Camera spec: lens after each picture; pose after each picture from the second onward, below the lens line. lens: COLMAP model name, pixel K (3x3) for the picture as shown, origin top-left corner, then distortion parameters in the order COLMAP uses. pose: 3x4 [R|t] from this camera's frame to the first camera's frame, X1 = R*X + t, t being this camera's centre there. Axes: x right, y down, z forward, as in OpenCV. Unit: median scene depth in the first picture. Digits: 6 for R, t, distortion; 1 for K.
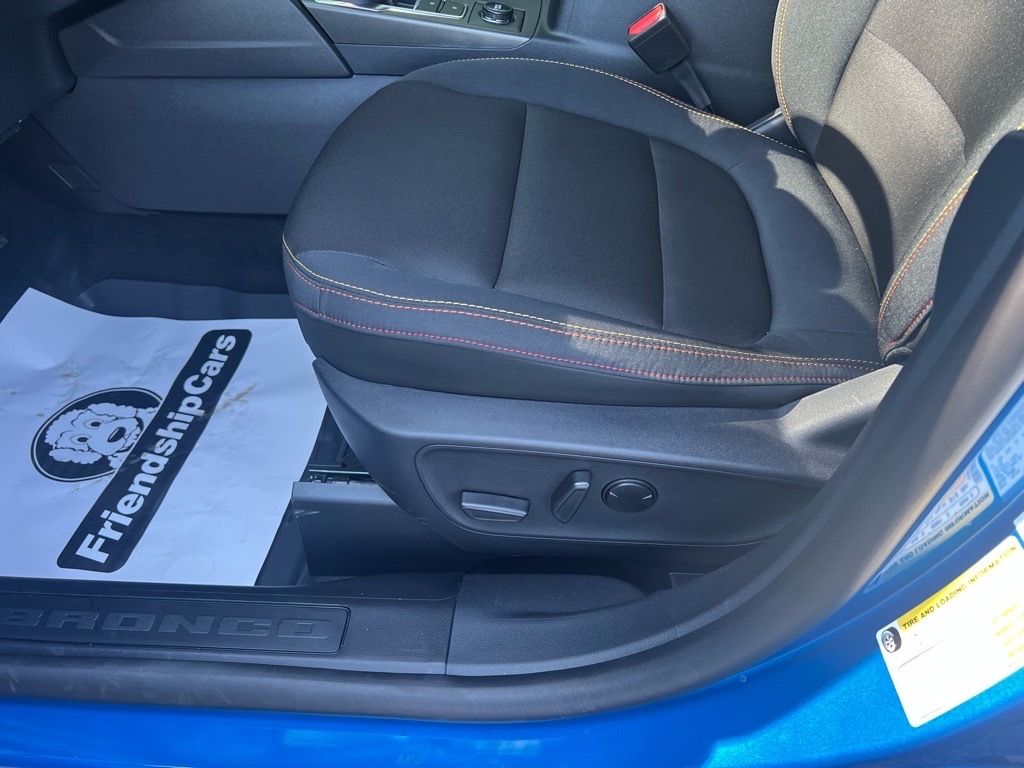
lens RADIAL K [[785.5, 0, 509.1], [0, 785.5, 387.9], [0, 0, 1]] dist [0.049361, -0.059892]
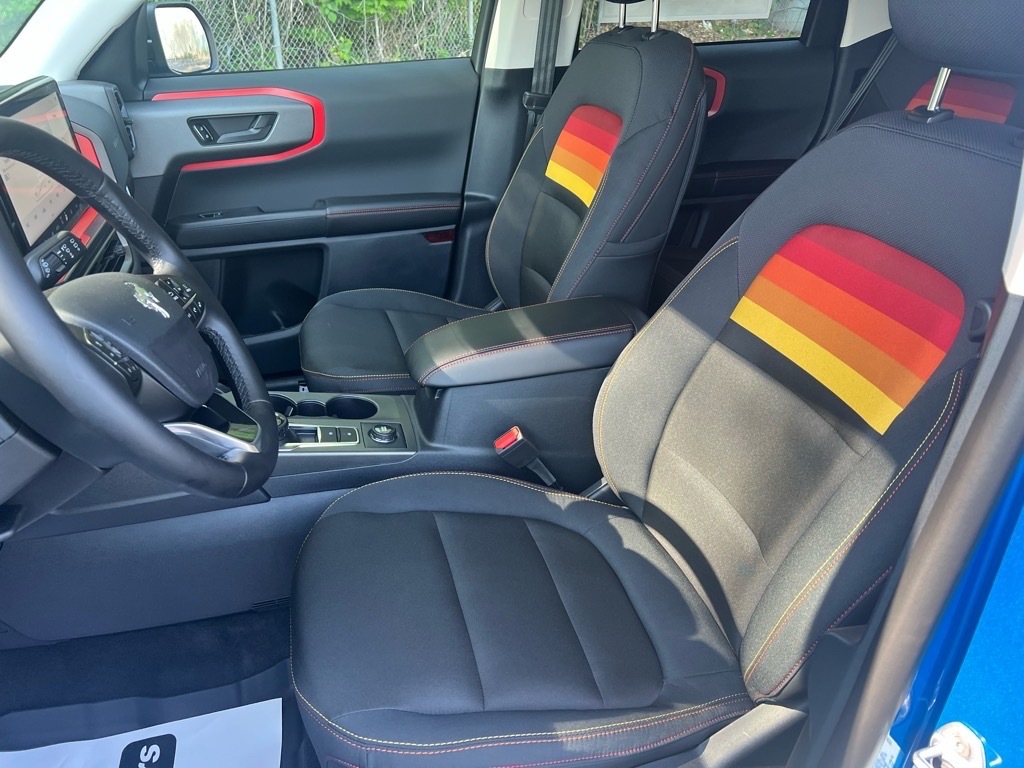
lens RADIAL K [[783.5, 0, 511.5], [0, 783.5, 392.3], [0, 0, 1]] dist [0.051944, -0.058695]
pose [[0.939370, -0.123600, 0.319856, -0.231380], [0.201527, 0.953683, -0.223329, -0.222595], [-0.277437, 0.274248, 0.920769, -0.261380]]
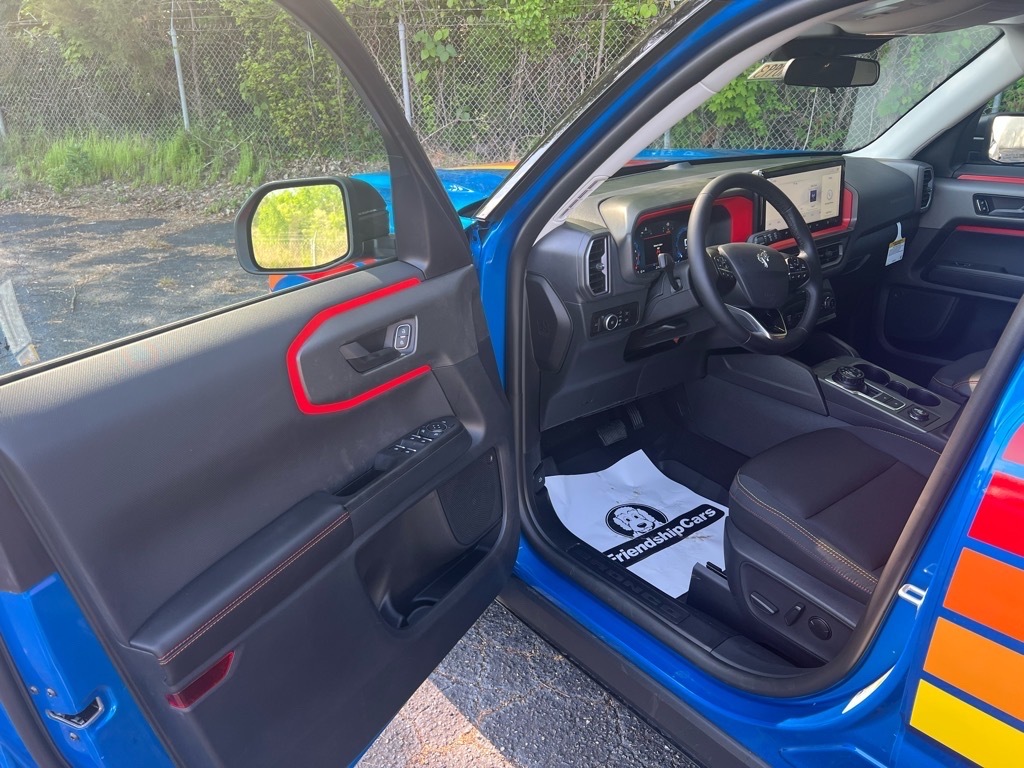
lens RADIAL K [[785.5, 0, 509.1], [0, 785.5, 387.9], [0, 0, 1]] dist [0.049361, -0.059892]
pose [[0.689298, 0.321720, -0.649126, 0.536349], [-0.503940, 0.856634, -0.110561, 0.169431], [0.520494, 0.403330, 0.752603, -0.965690]]
